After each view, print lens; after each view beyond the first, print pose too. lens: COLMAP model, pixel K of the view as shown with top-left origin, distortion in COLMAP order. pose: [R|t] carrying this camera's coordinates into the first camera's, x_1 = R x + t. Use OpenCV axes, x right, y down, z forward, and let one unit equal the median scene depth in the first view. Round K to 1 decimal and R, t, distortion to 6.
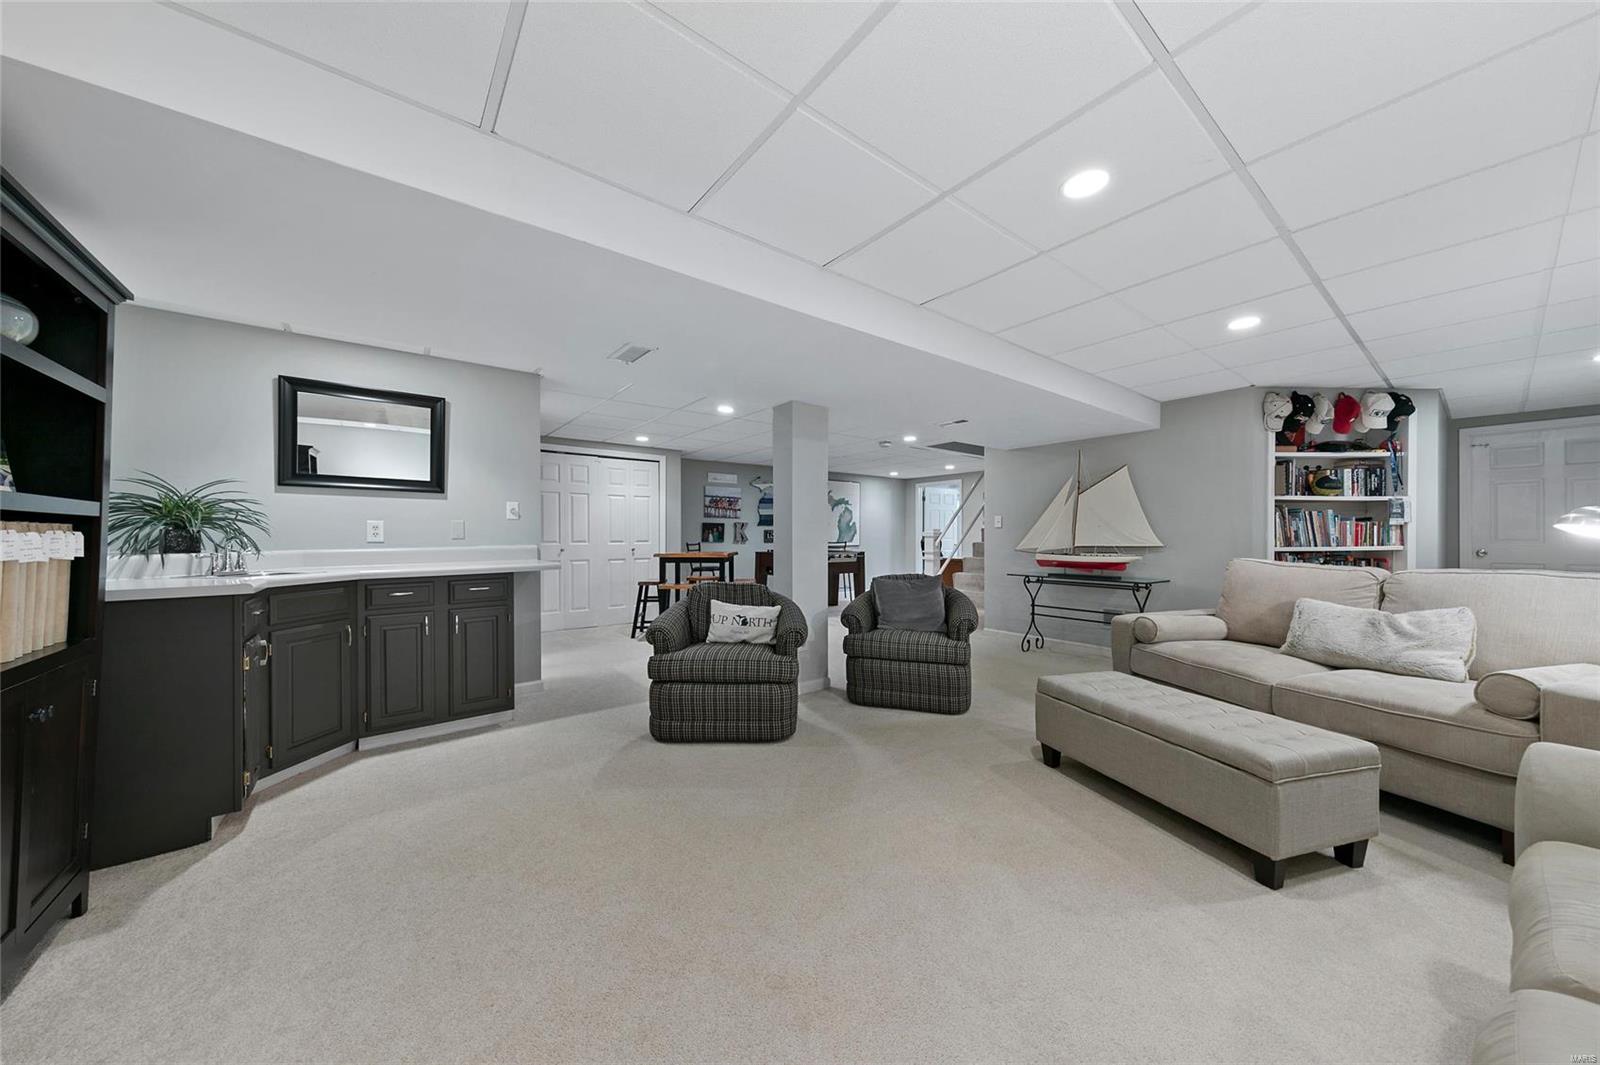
lens RADIAL K [[541.6, 0, 800.4], [0, 541.6, 535.7], [0, 0, 1]] dist [0.000005, 0.000000]
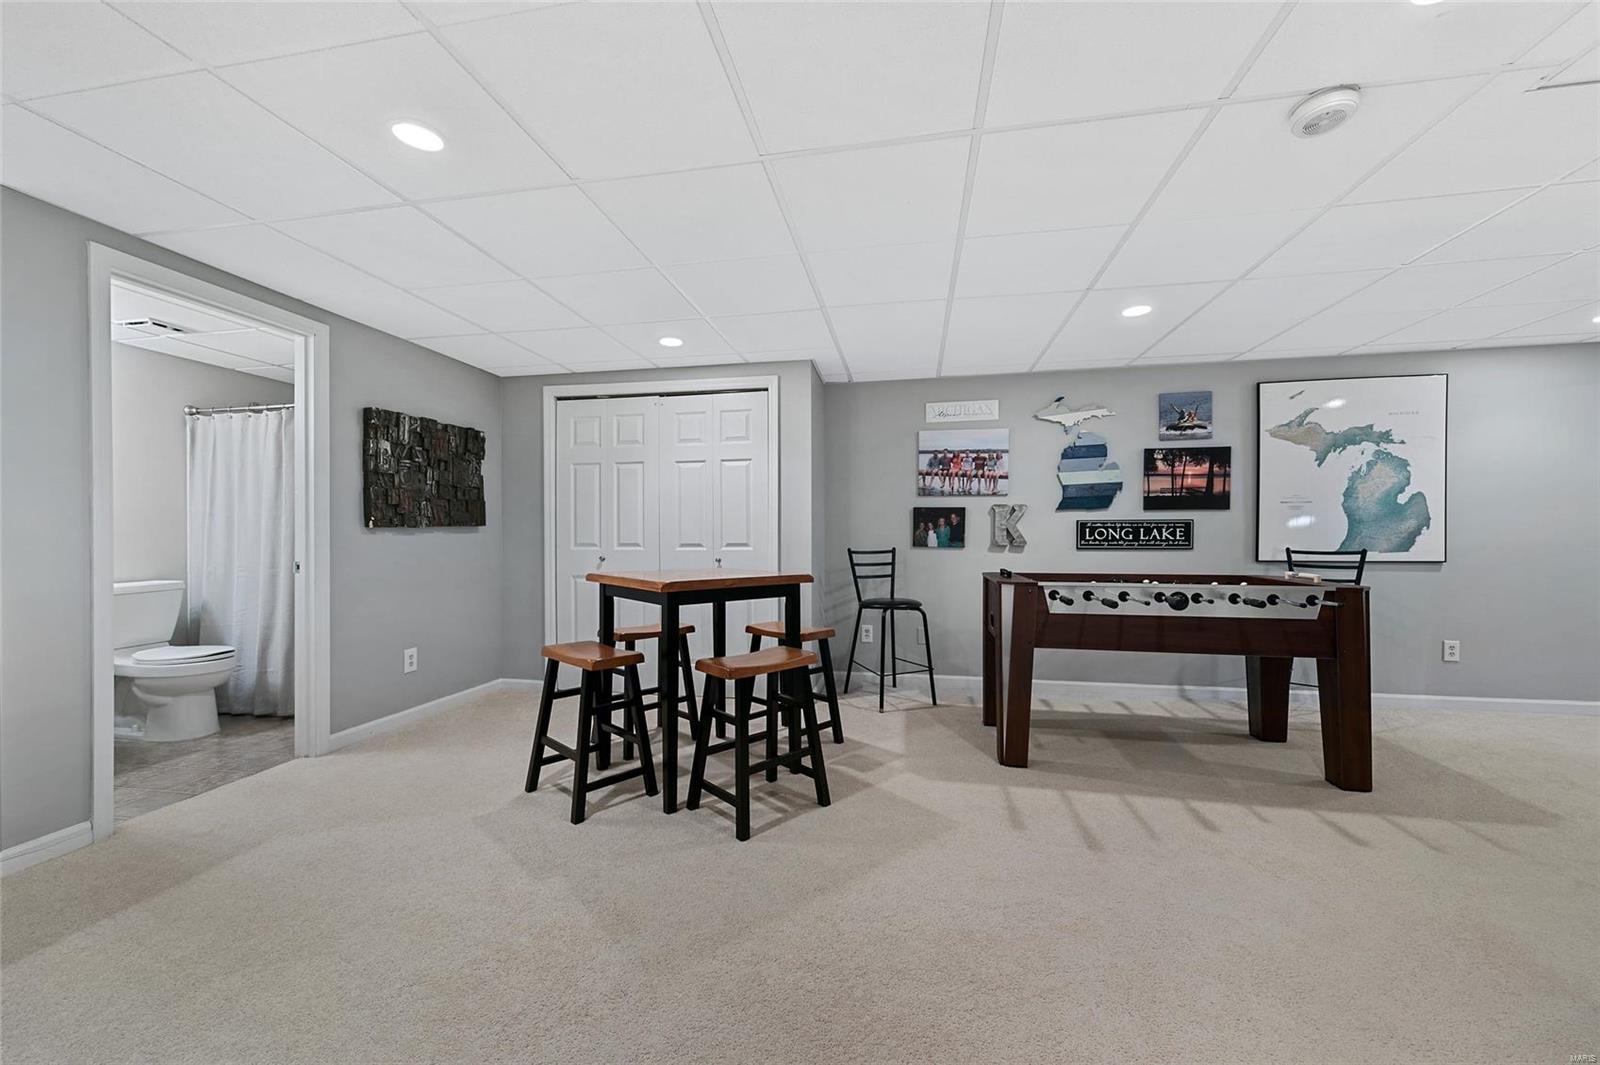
lens RADIAL K [[619.9, 0, 791.7], [0, 619.9, 535.4], [0, 0, 1]] dist [0.004261, 0.000054]
pose [[0.658340, -0.001854, -0.752718, 0.160303], [0.003508, 0.999994, 0.000605, 0.000093], [0.752712, -0.003039, 0.658343, 0.533504]]
